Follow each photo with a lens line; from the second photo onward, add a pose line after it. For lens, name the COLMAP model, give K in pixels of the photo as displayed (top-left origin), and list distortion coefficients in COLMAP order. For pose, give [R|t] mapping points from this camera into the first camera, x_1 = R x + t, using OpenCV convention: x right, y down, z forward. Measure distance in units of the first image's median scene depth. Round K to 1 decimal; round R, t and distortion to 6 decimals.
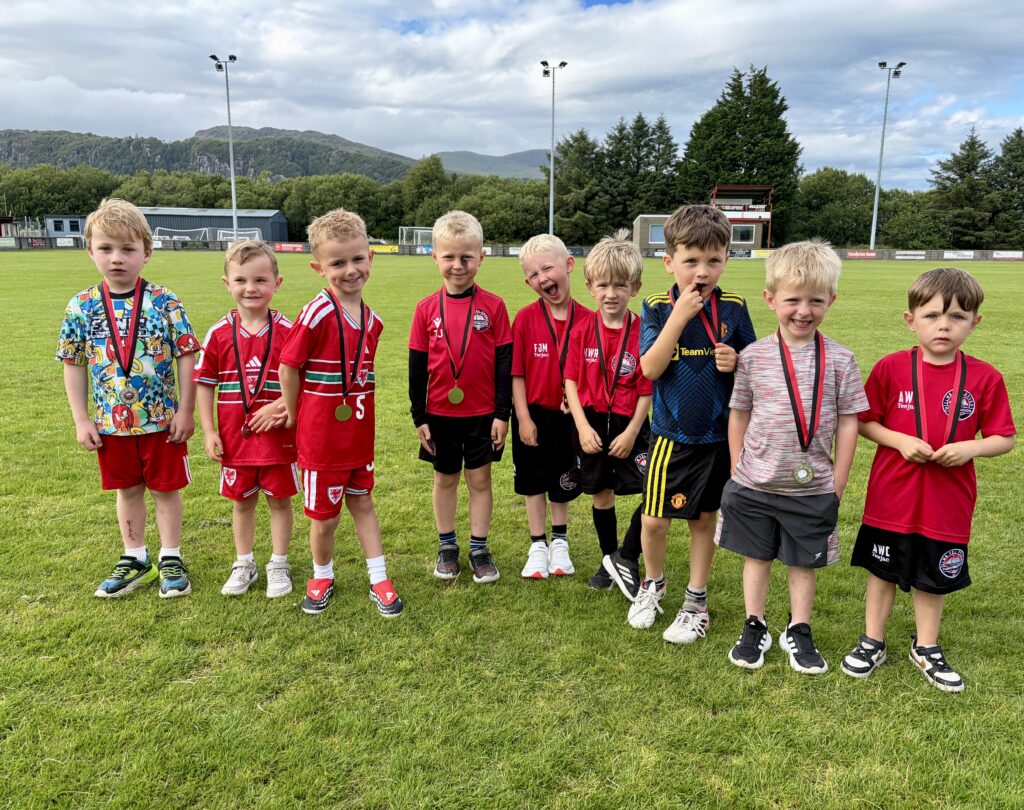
lens RADIAL K [[791.8, 0, 515.9], [0, 791.8, 408.6], [0, 0, 1]] dist [0.025507, -0.000303]
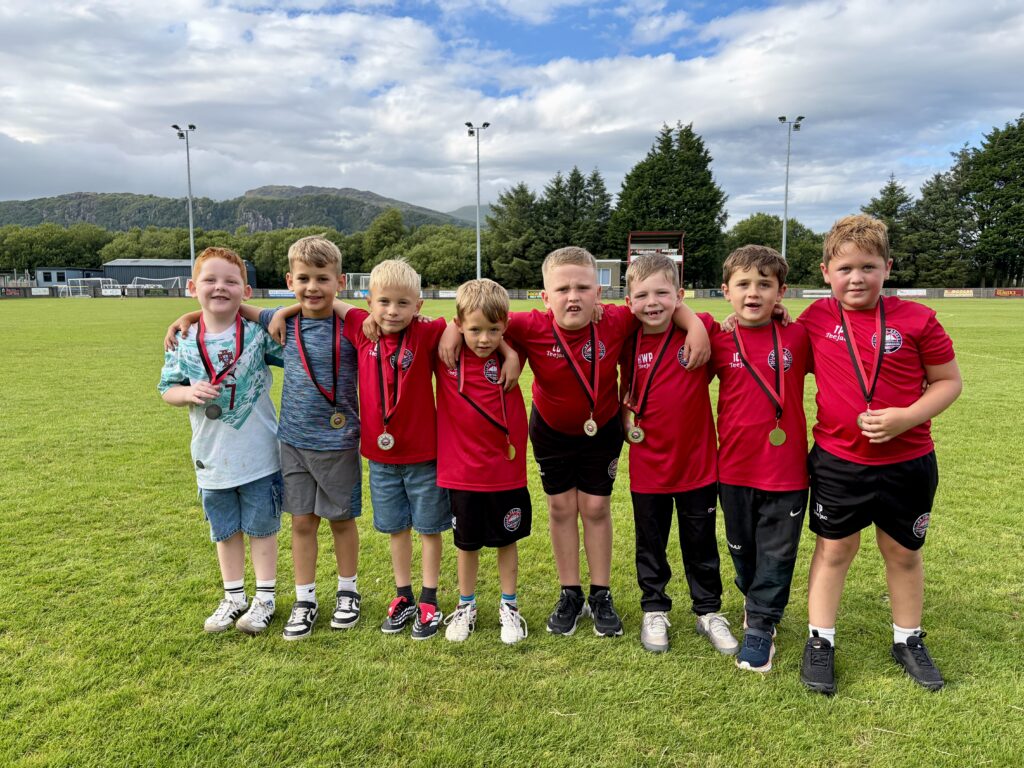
lens RADIAL K [[749.2, 0, 512.8], [0, 749.2, 391.5], [0, 0, 1]] dist [0.046638, -0.037175]
pose [[0.997934, -0.003161, -0.064170, 0.136662], [-0.001196, 0.997702, -0.067737, 0.002517], [0.064237, 0.067674, 0.995637, -0.004147]]
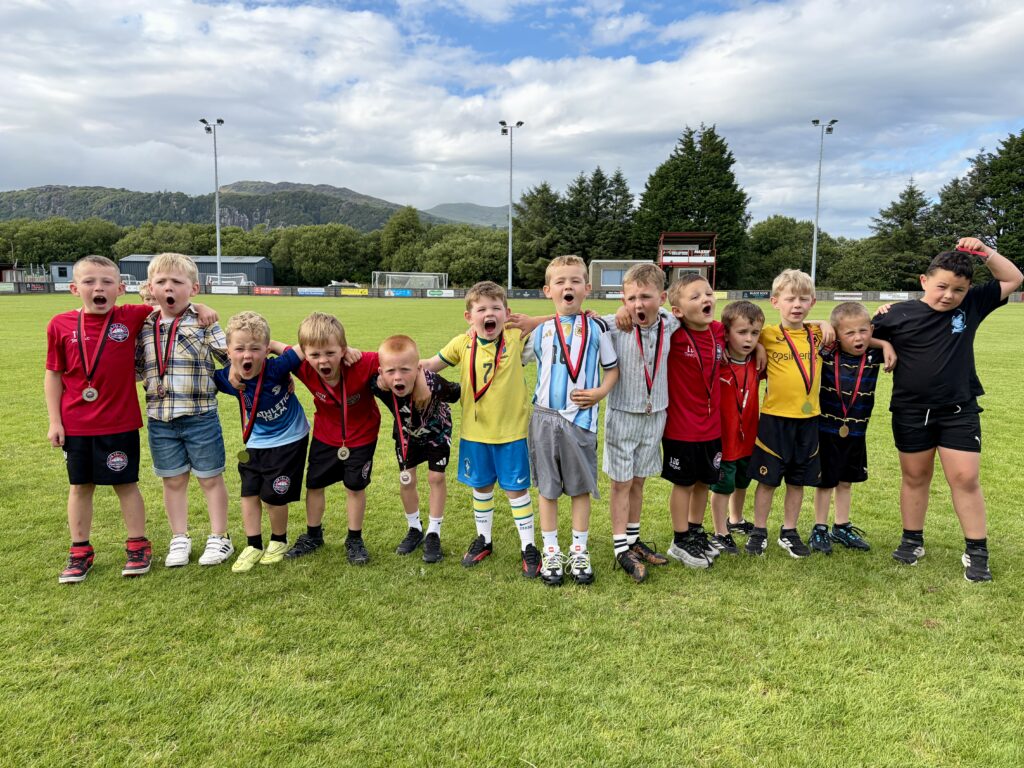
lens RADIAL K [[749.2, 0, 500.4], [0, 749.2, 393.7], [0, 0, 1]] dist [0.046638, -0.037175]
pose [[0.999569, 0.000970, -0.029346, 0.053539], [-0.002840, 0.997961, -0.063762, 0.001820], [0.029224, 0.063818, 0.997534, -0.006155]]
